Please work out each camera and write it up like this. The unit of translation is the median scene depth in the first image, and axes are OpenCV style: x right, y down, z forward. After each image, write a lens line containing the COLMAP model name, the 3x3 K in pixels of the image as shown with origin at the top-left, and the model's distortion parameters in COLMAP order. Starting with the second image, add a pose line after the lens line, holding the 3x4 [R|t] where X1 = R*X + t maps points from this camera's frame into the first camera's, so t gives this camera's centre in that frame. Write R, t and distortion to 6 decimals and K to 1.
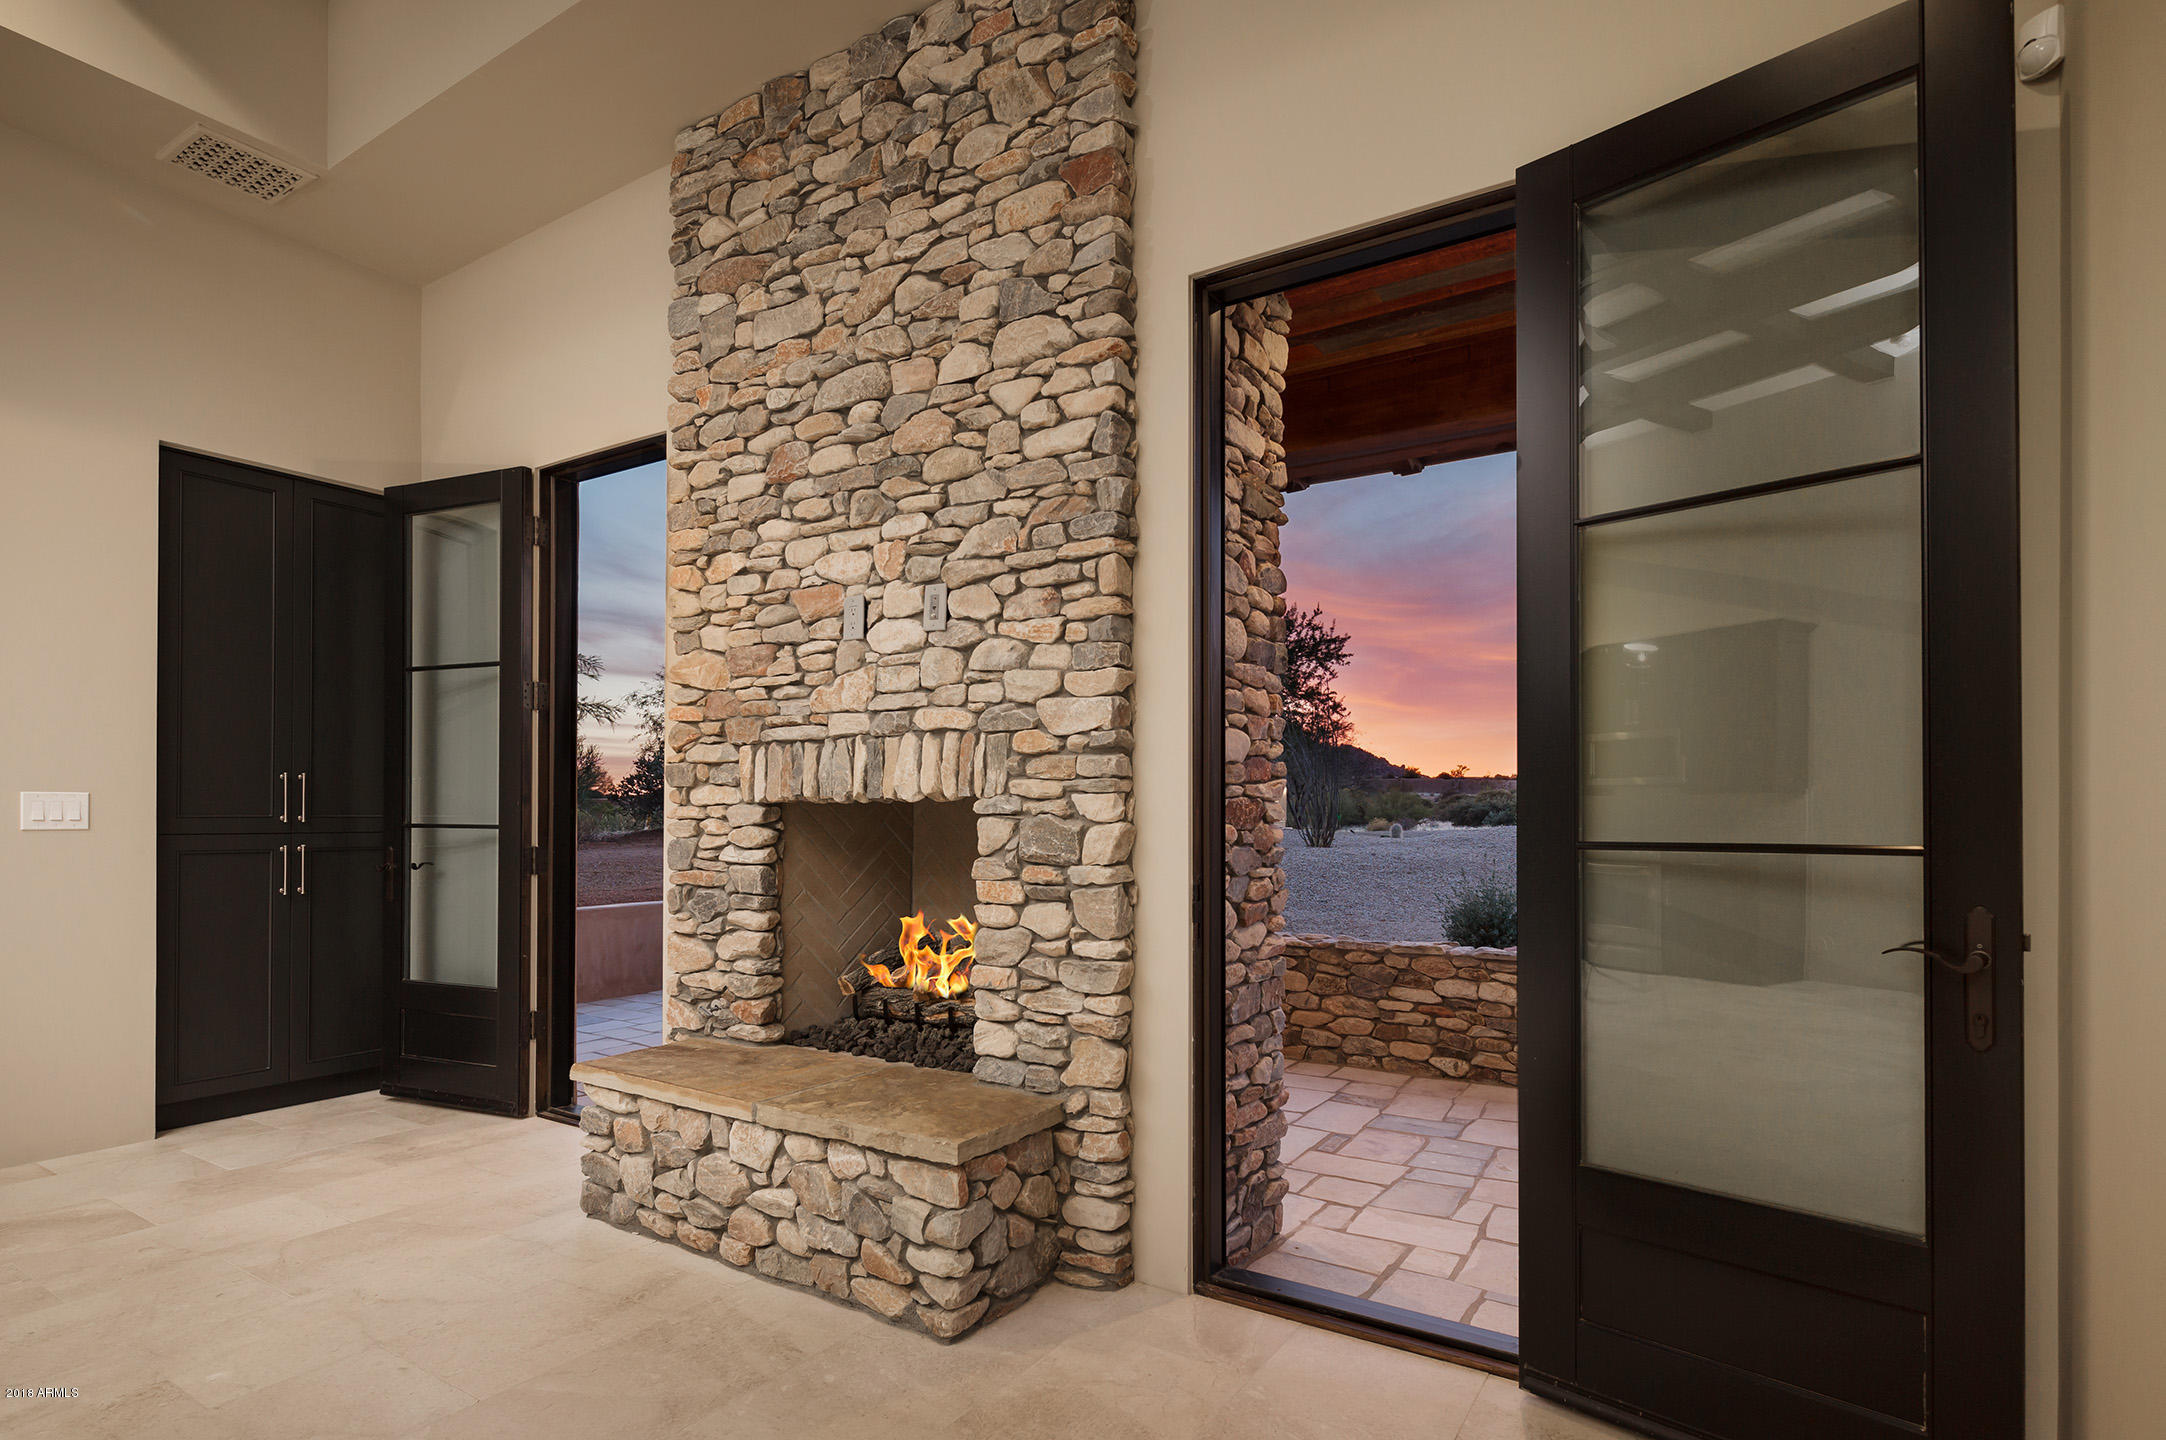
lens RADIAL K [[1093.0, 0, 1084.6], [0, 1093.0, 804.0], [0, 0, 1]] dist [0.003173, 0.000144]
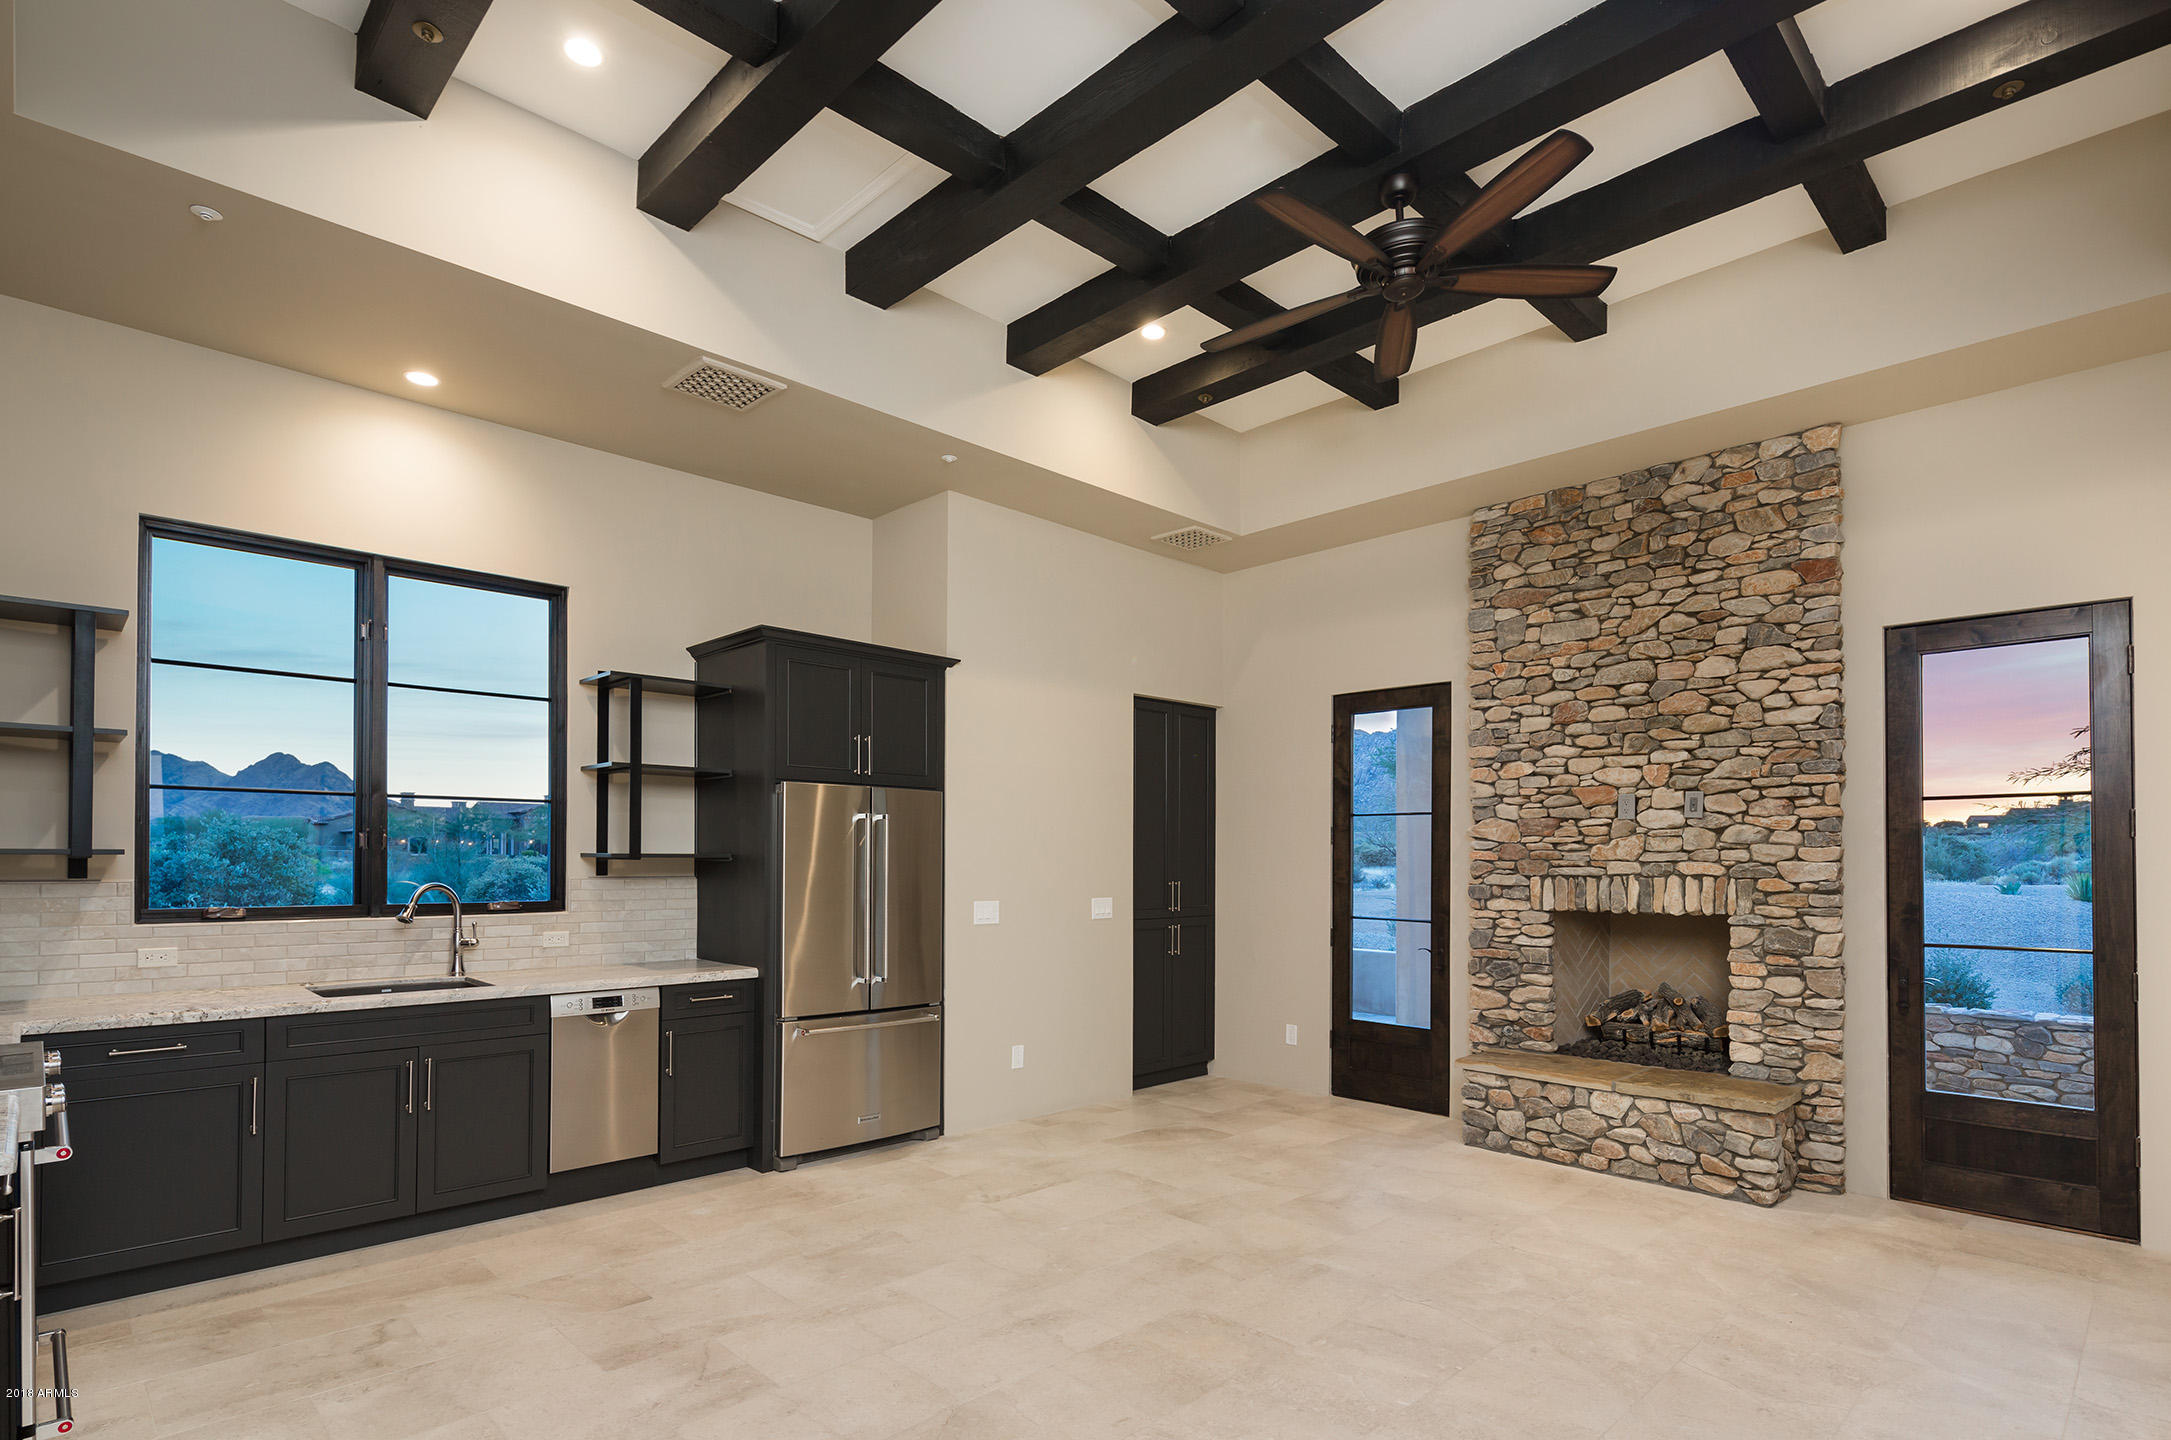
lens RADIAL K [[1084.7, 0, 1083.8], [0, 1084.7, 843.1], [0, 0, 1]] dist [-0.001170, -0.000275]
pose [[0.974973, -0.002412, -0.222310, -0.716431], [0.000907, 0.999976, -0.006871, -0.109419], [0.222321, 0.006497, 0.974952, -0.922930]]
